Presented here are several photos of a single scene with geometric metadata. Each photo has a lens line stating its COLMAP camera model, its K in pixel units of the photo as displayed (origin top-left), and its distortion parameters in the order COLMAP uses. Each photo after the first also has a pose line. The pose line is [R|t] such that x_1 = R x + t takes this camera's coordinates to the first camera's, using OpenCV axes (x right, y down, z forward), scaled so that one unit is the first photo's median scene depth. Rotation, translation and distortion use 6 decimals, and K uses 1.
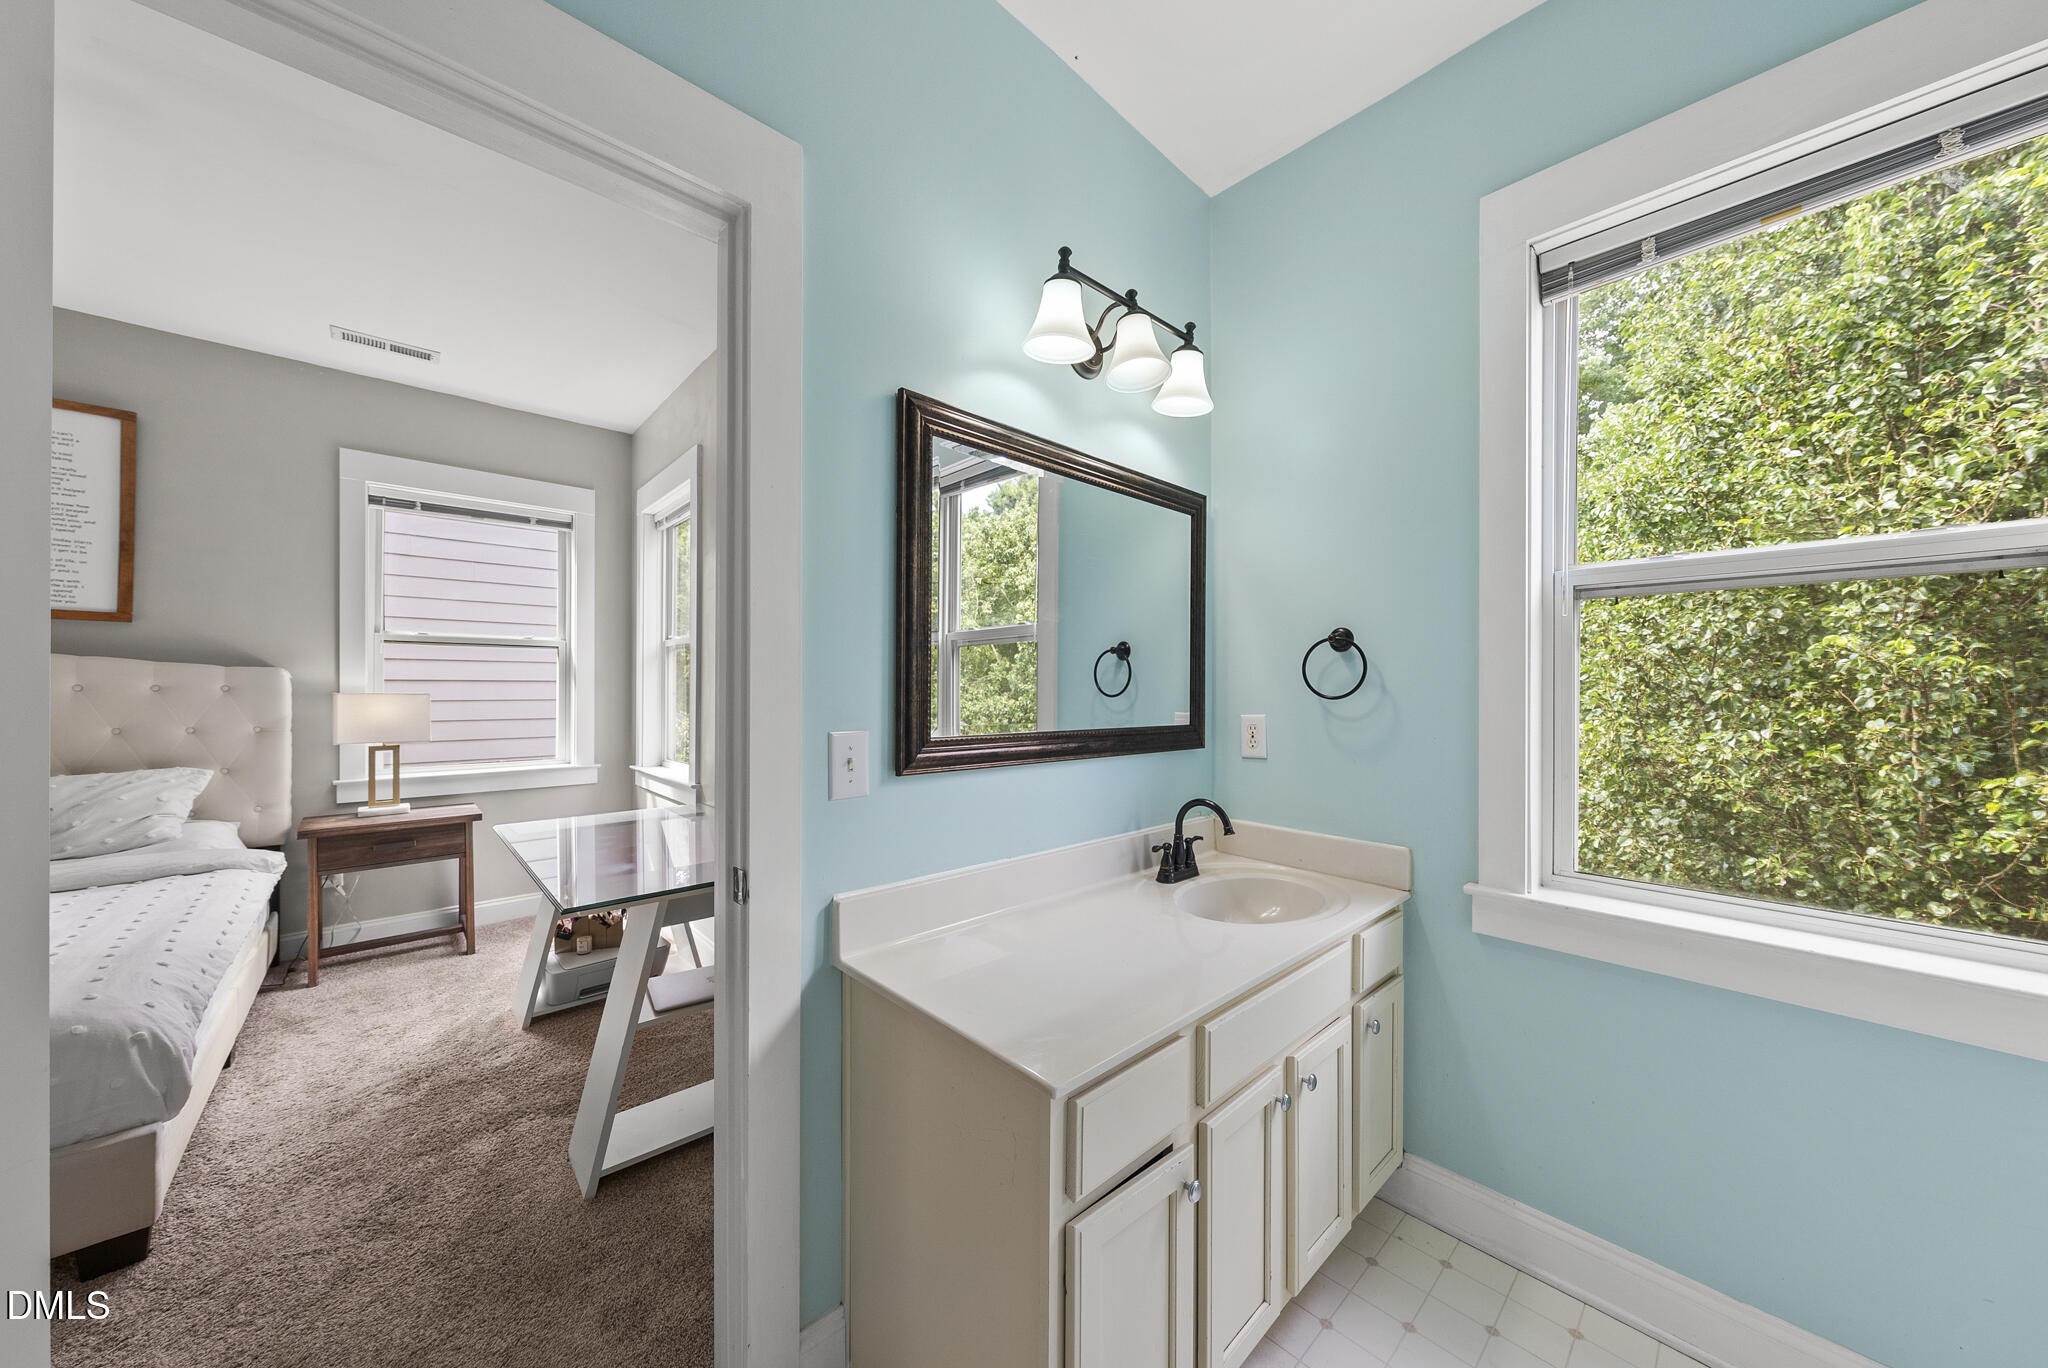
lens RADIAL K [[698.9, 0, 1020.9], [0, 698.9, 696.0], [0, 0, 1]] dist [-0.002054, -0.000143]
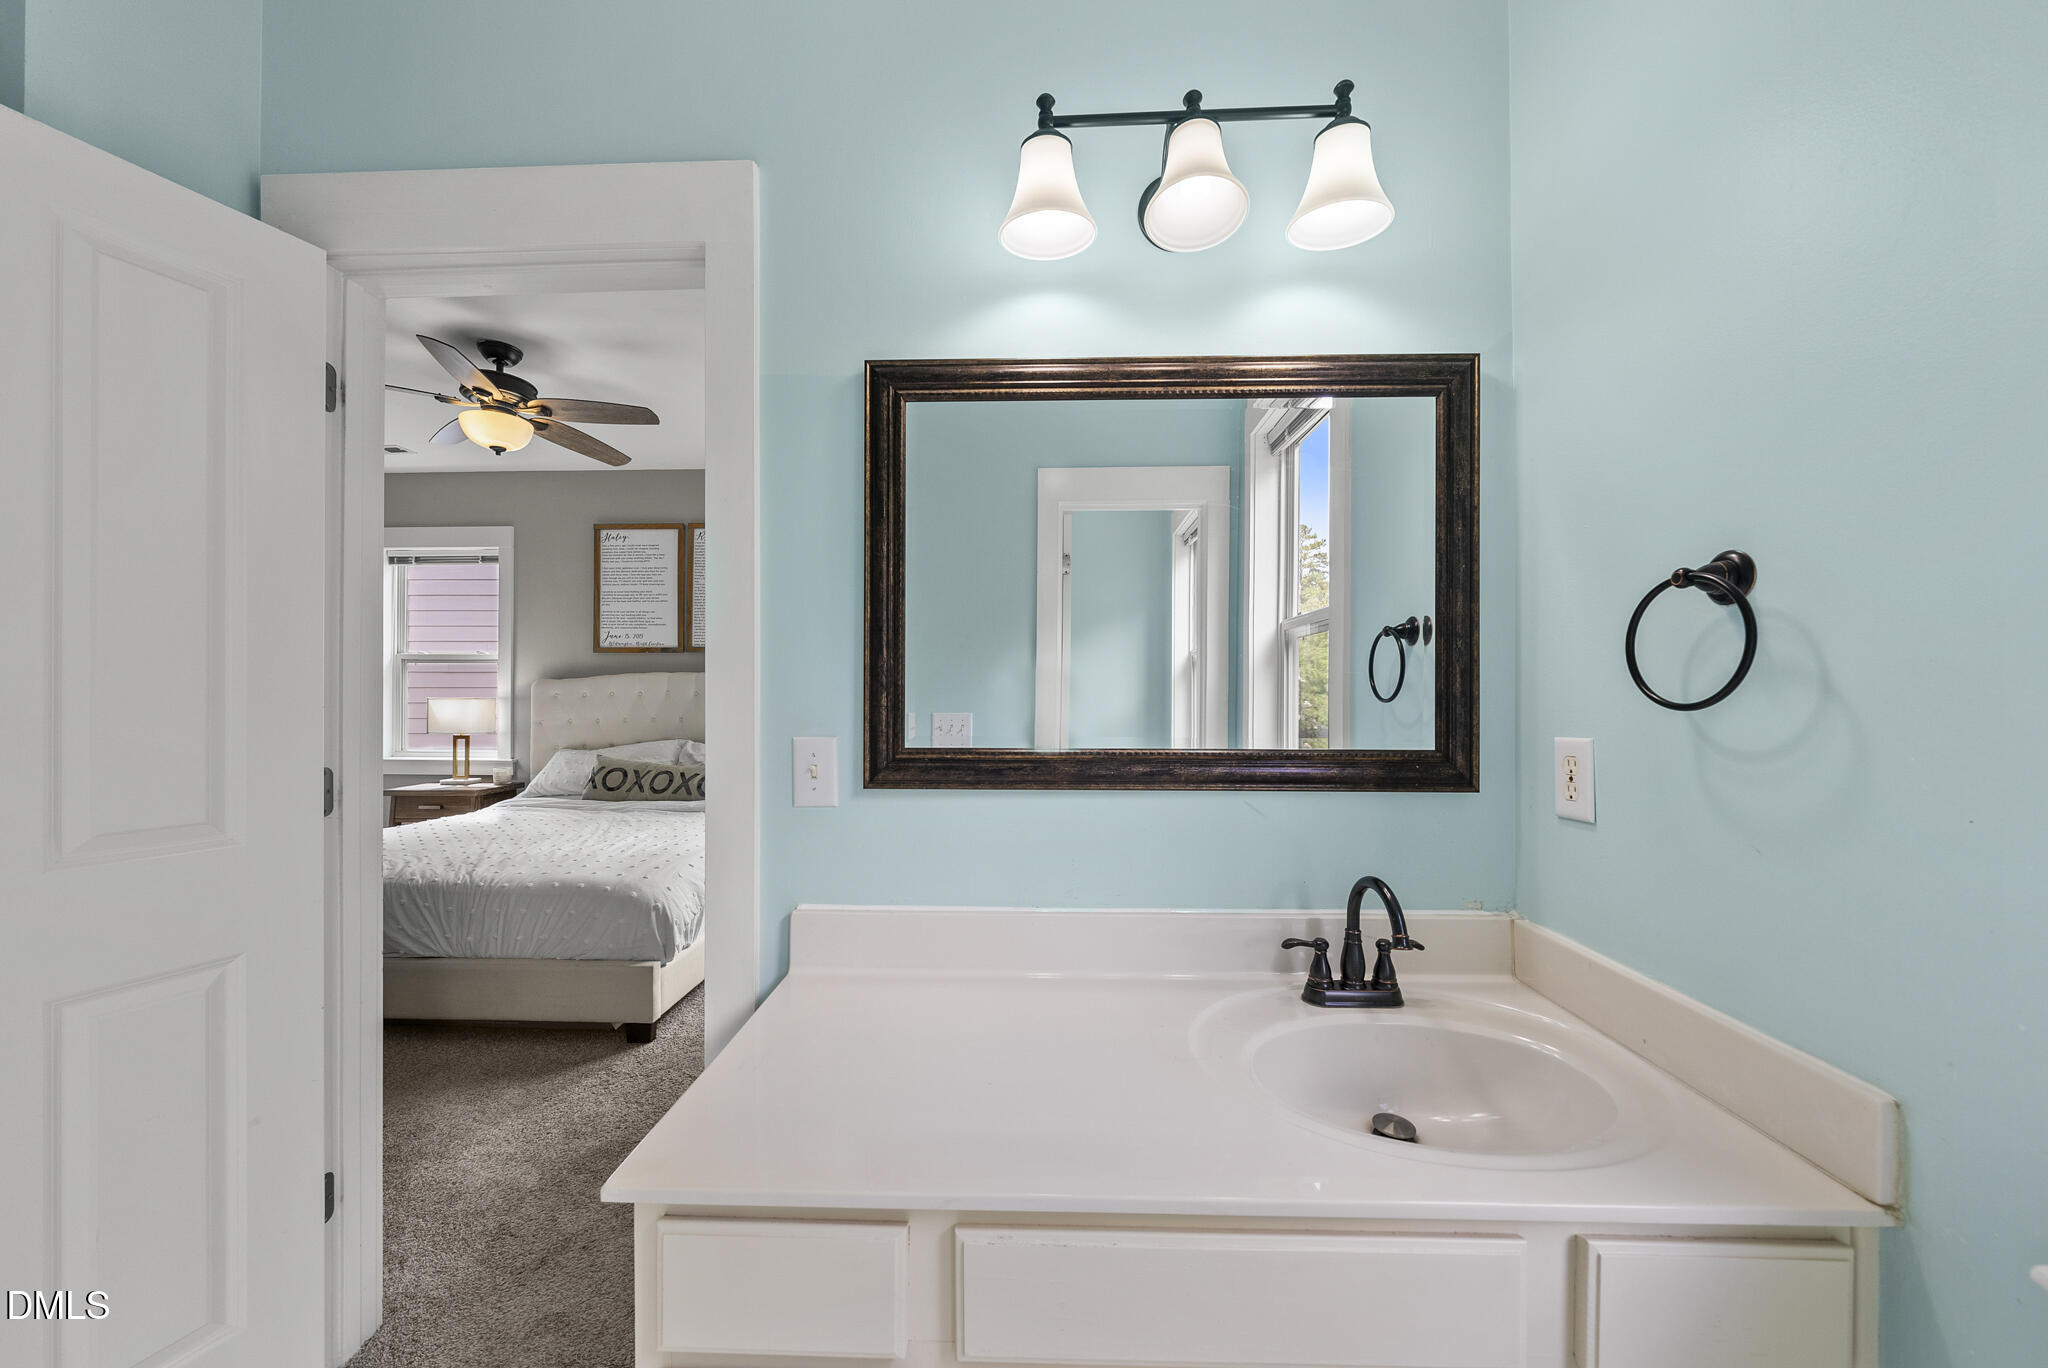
lens RADIAL K [[698.9, 0, 1015.9], [0, 698.9, 692.3], [0, 0, 1]] dist [-0.002054, -0.000143]
pose [[0.716122, -0.005381, -0.697955, 0.279707], [0.001705, 0.999981, -0.005960, -0.003264], [0.697974, 0.003078, 0.716117, 0.228628]]
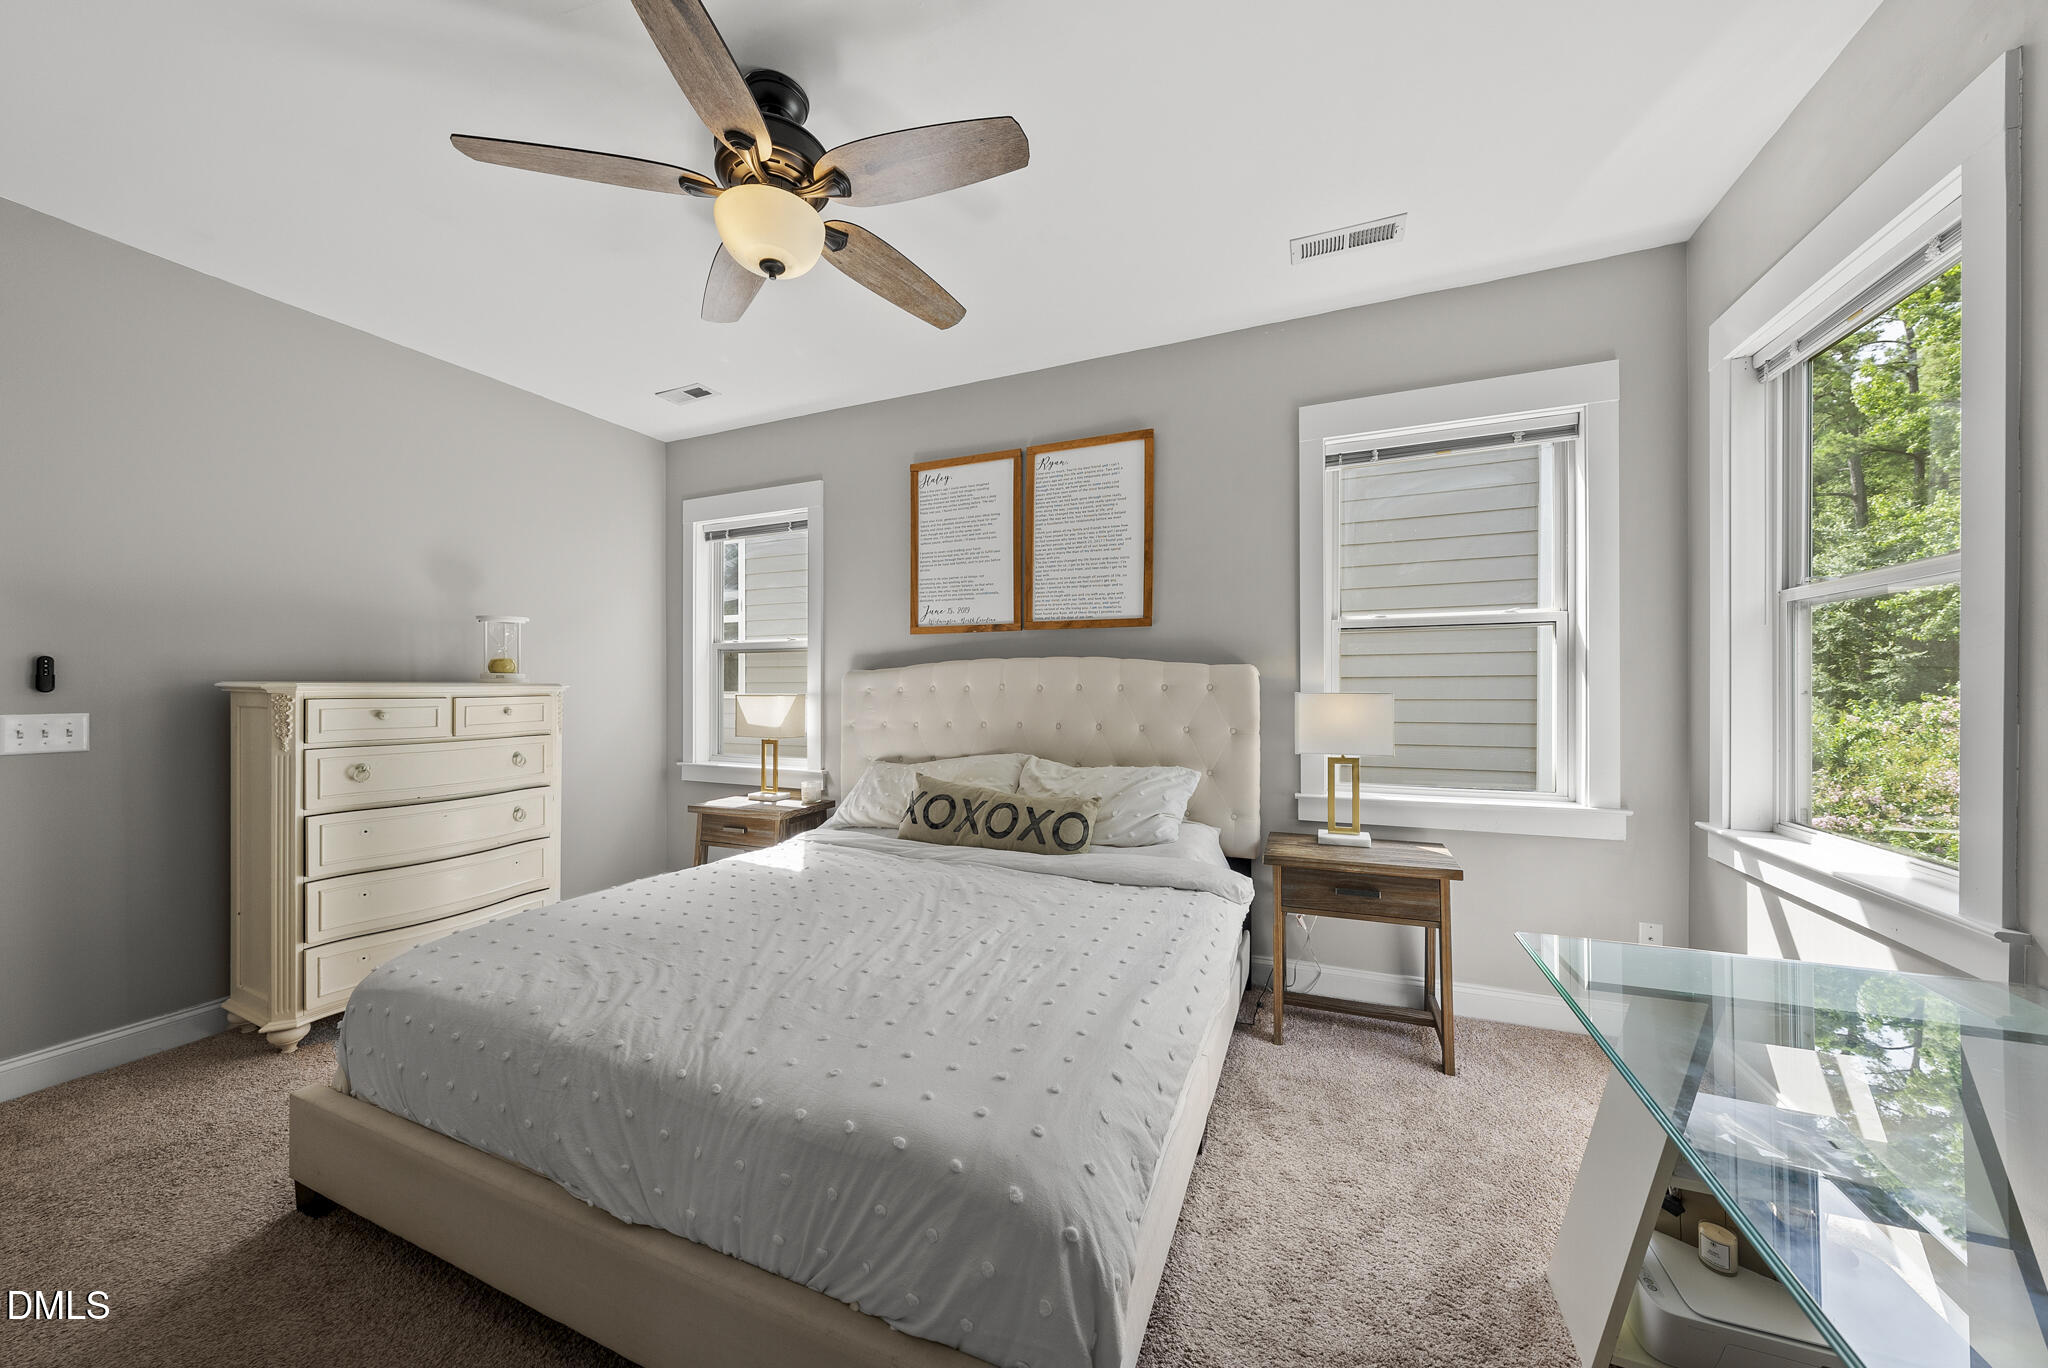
lens RADIAL K [[698.9, 0, 1033.7], [0, 698.9, 686.0], [0, 0, 1]] dist [-0.002054, -0.000143]
pose [[0.423284, -0.005586, -0.905980, -0.388304], [0.002784, 0.999984, -0.004865, -0.009540], [0.905993, -0.000463, 0.423293, 0.390221]]
